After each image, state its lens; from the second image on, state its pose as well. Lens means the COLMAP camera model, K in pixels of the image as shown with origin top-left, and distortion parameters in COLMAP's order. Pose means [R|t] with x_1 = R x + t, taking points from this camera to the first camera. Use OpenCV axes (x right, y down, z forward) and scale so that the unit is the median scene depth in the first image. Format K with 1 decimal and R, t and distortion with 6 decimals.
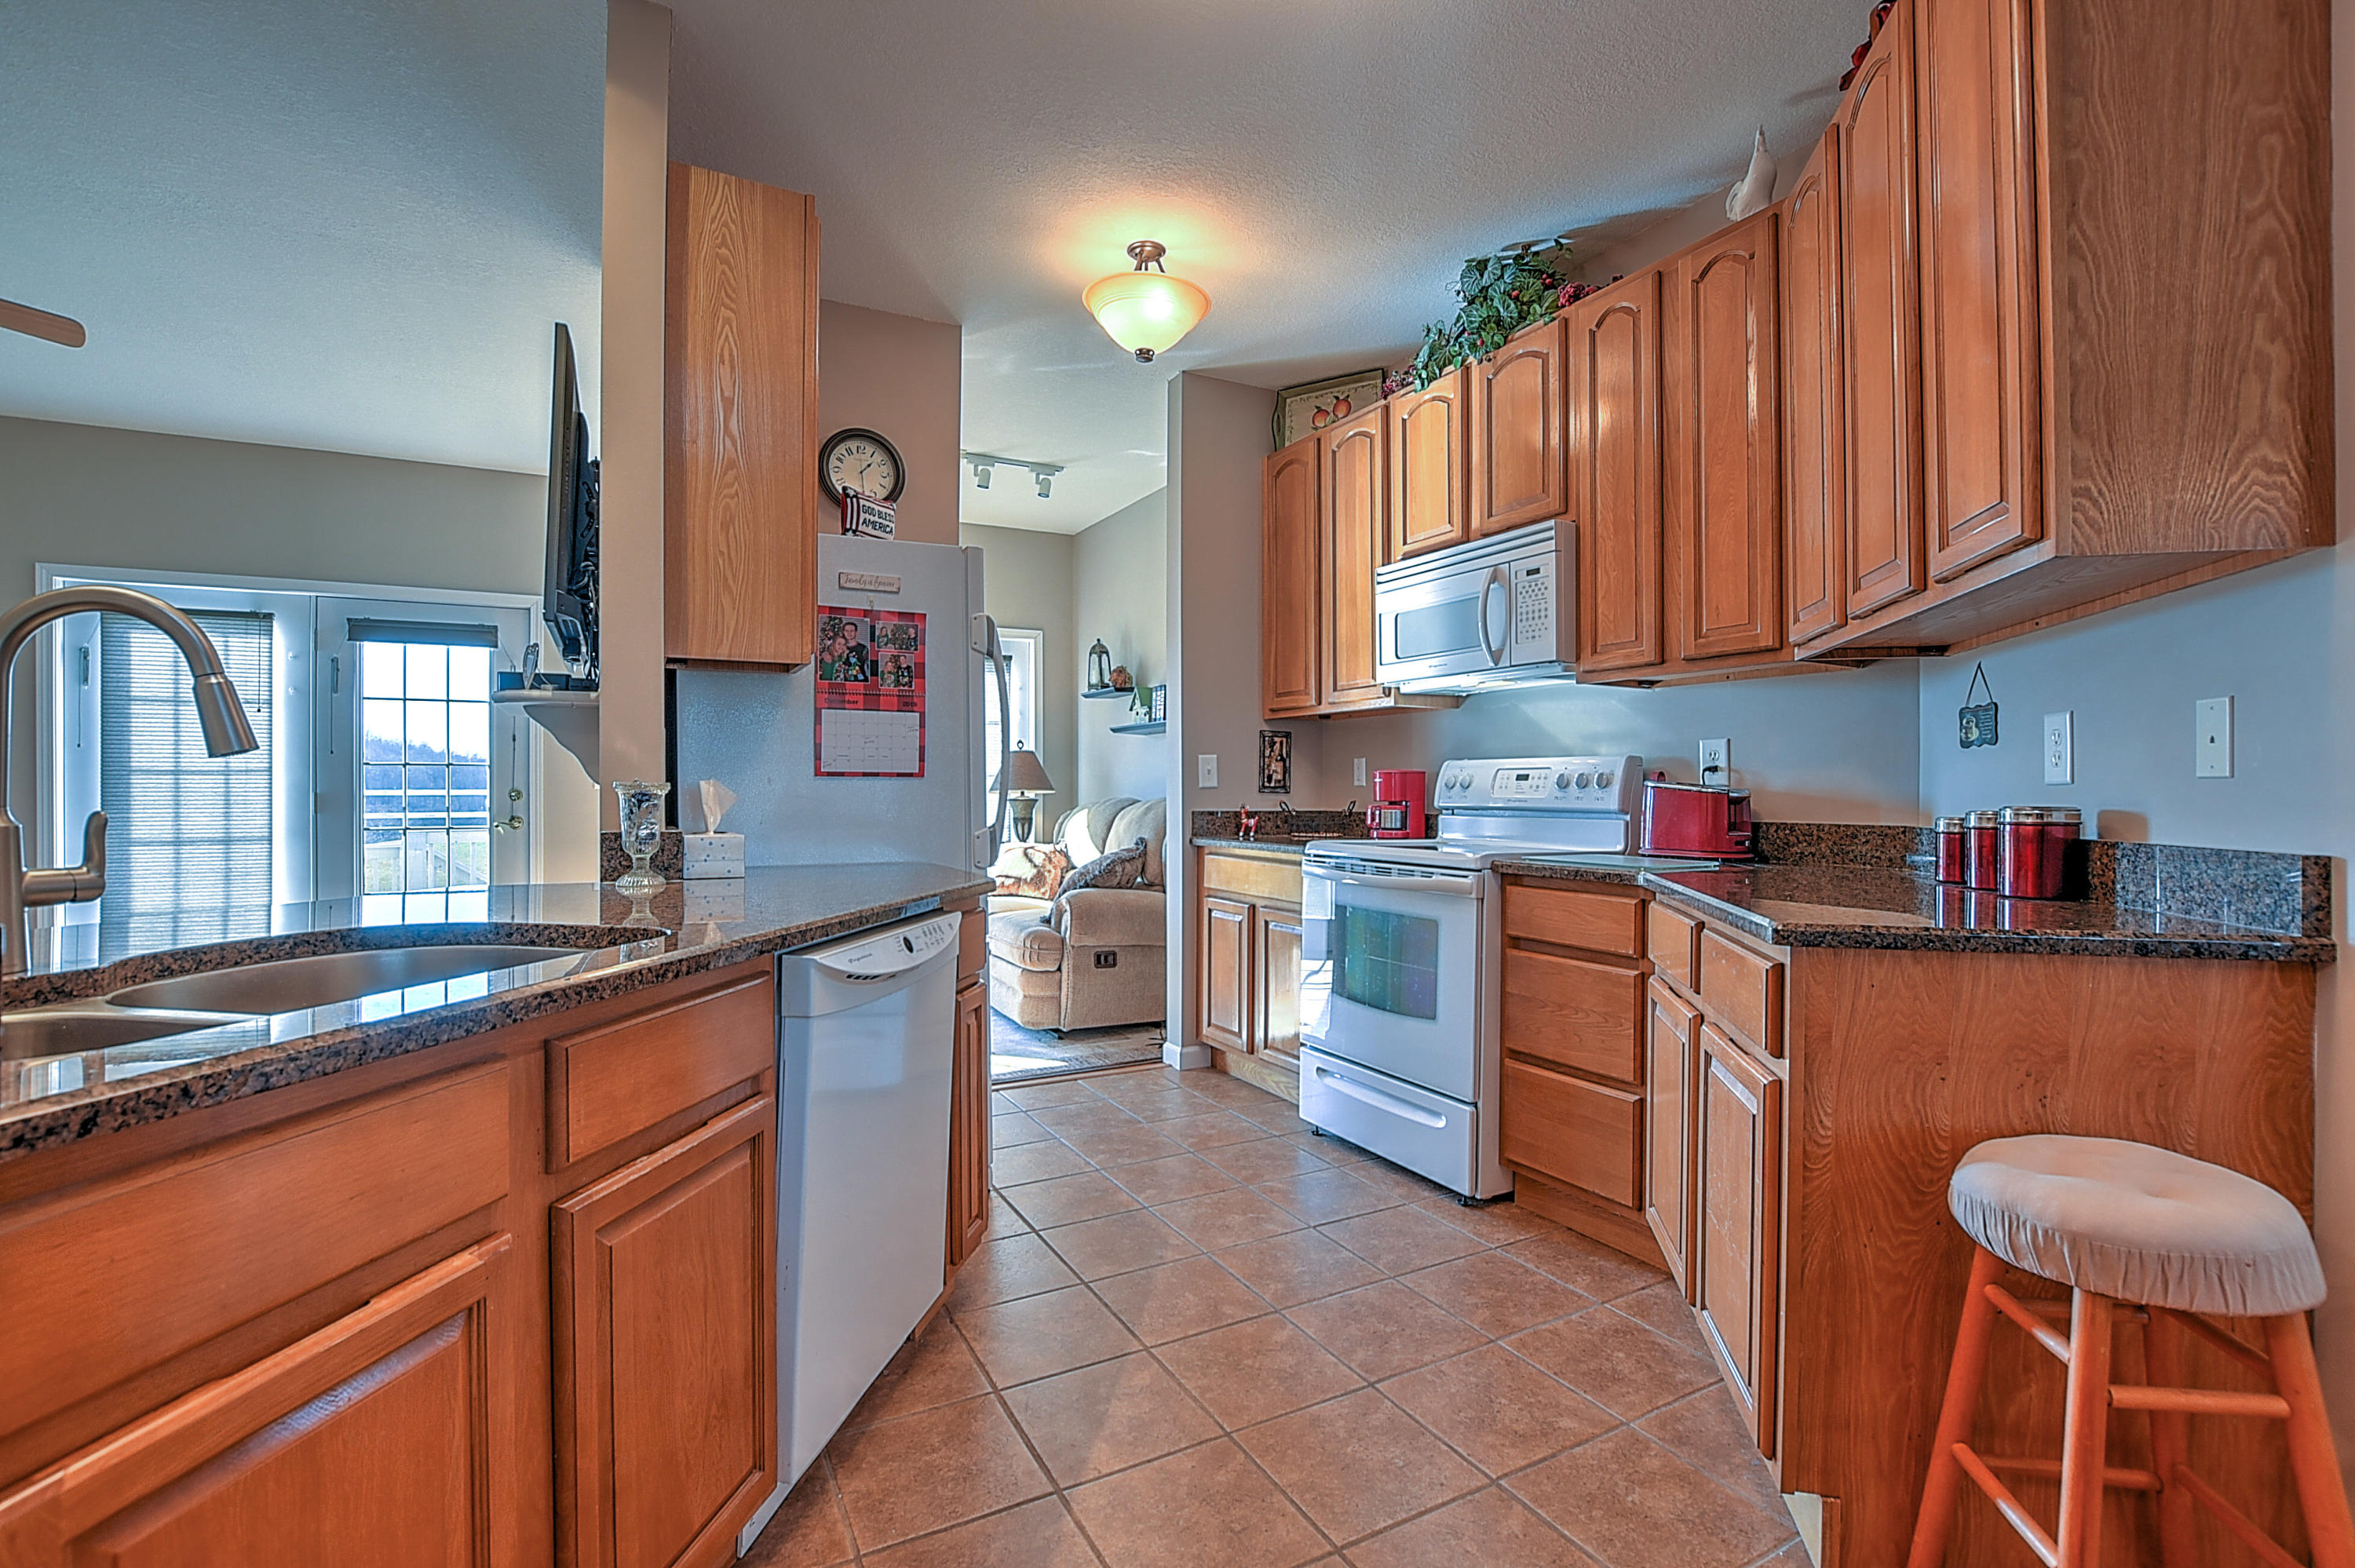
lens RADIAL K [[1043.7, 0, 1137.3], [0, 1043.7, 789.4], [0, 0, 1]] dist [-0.031202, 0.003552]
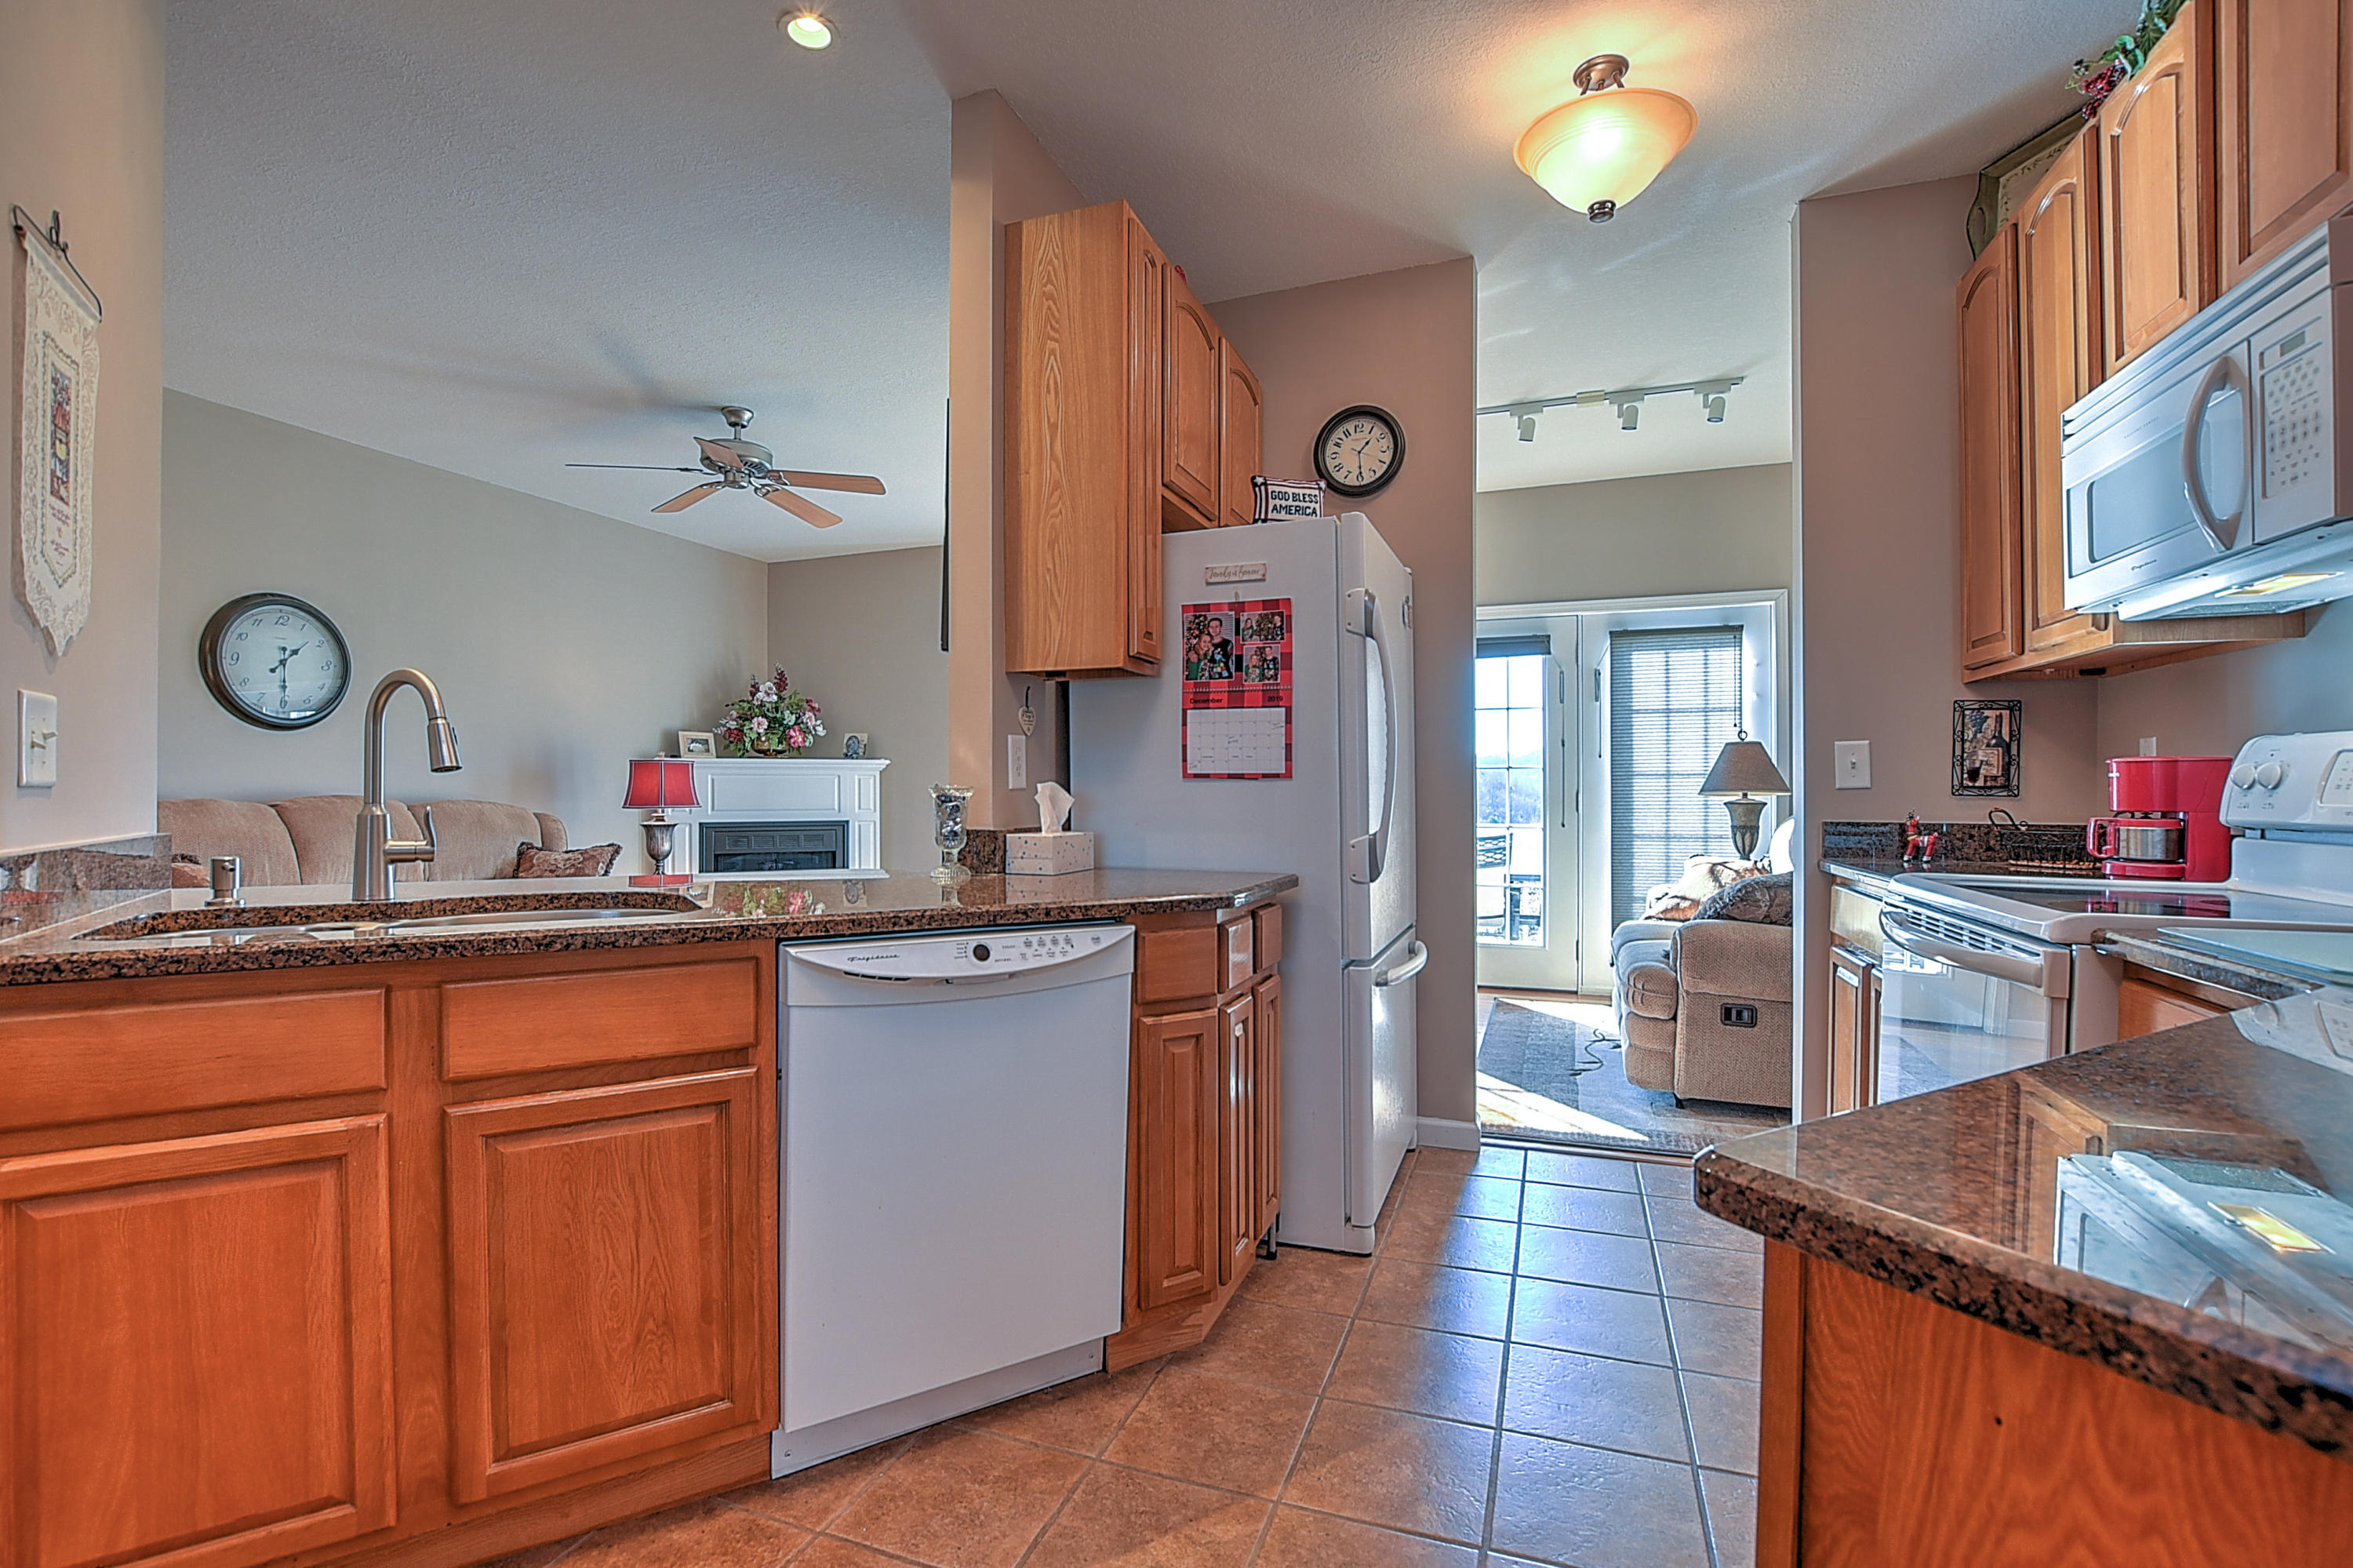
lens RADIAL K [[1043.0, 0, 1171.4], [0, 1043.0, 794.1], [0, 0, 1]] dist [-0.031202, 0.003552]
pose [[0.671050, 0.002285, -0.741408, 0.311245], [0.000886, 0.999992, 0.003884, -0.001014], [0.741411, -0.003264, 0.671043, 0.241741]]
